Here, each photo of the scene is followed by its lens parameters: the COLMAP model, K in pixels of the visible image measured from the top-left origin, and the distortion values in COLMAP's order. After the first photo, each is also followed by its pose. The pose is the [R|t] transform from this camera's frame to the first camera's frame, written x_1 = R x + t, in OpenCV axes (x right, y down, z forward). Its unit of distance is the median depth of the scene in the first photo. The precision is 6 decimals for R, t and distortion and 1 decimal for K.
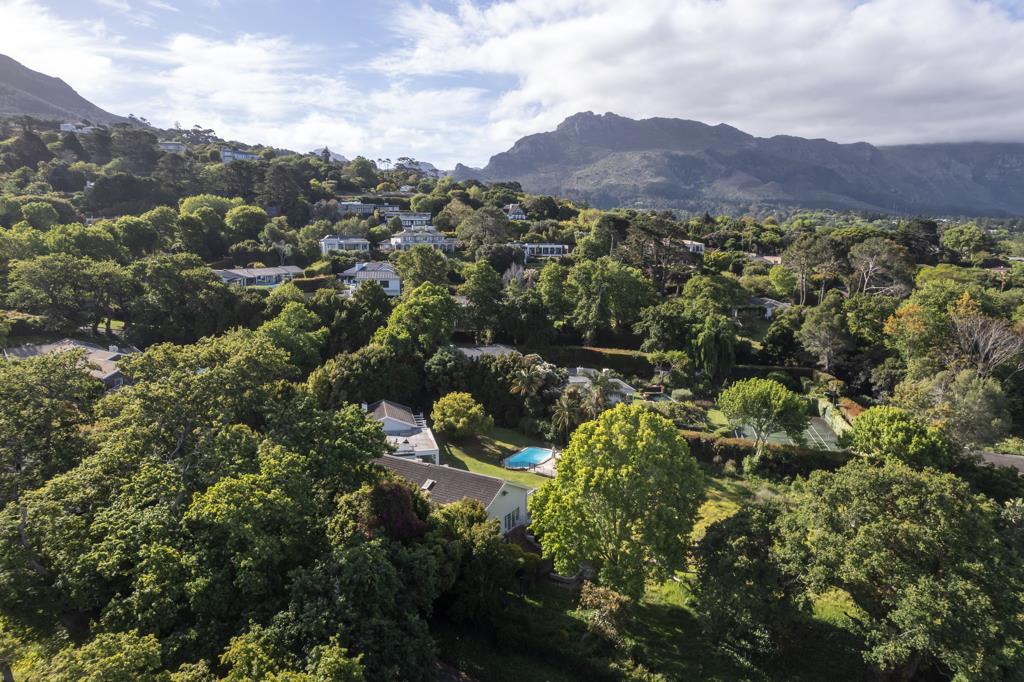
lens RADIAL K [[600.2, 0, 512.0], [0, 600.2, 341.0], [0, 0, 1]] dist [-0.053089, 0.000131]
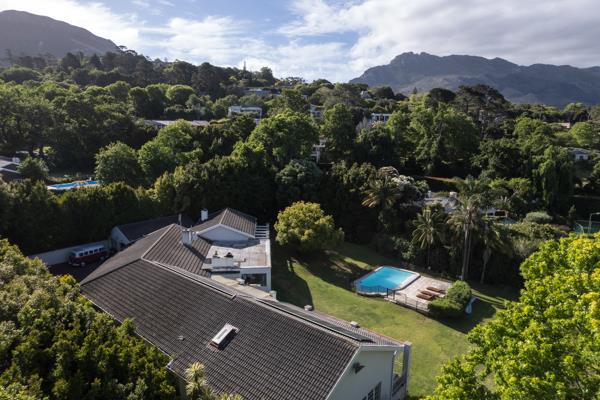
lens RADIAL K [[351.7, 0, 300.0], [0, 351.7, 200.0], [0, 0, 1]] dist [-0.053089, 0.000131]
pose [[0.985783, 0.028092, -0.165658, -0.009189], [-0.024067, 0.999366, 0.026250, 0.061203], [0.166290, -0.021890, 0.985834, 0.420586]]
